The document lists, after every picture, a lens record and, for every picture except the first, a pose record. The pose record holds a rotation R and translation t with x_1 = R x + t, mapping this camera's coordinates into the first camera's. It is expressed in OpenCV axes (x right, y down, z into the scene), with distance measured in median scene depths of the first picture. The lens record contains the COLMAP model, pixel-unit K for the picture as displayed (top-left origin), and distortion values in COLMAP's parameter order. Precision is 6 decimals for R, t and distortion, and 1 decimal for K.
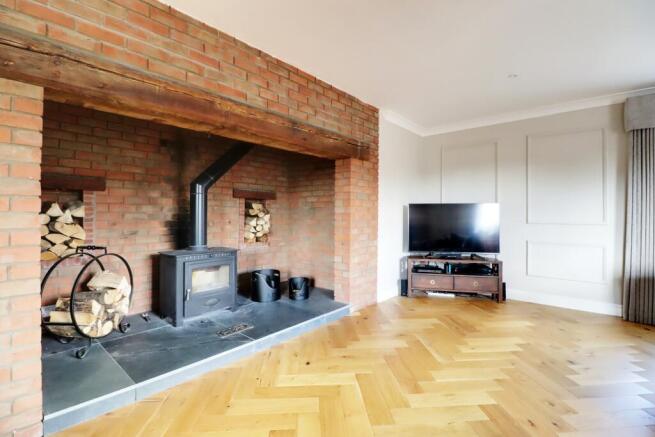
lens RADIAL K [[303.9, 0, 327.0], [0, 303.9, 212.5], [0, 0, 1]] dist [-0.016328, -0.003227]
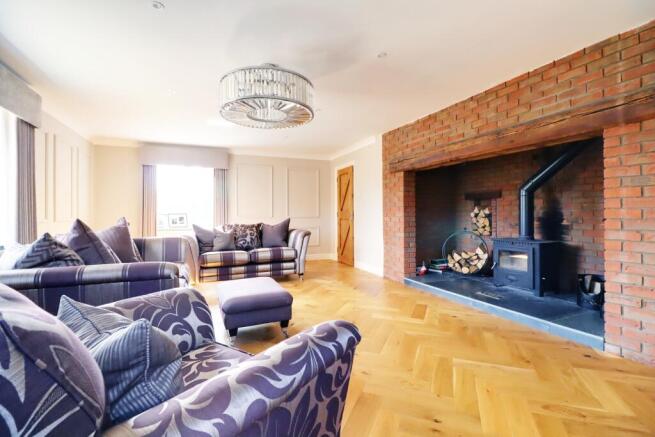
lens RADIAL K [[303.9, 0, 326.5], [0, 303.9, 214.4], [0, 0, 1]] dist [-0.016328, -0.003227]
pose [[-0.438139, -0.001035, -0.898907, 0.974334], [0.005160, 0.999980, -0.003666, 0.016034], [0.898893, -0.006245, -0.438124, 0.718913]]
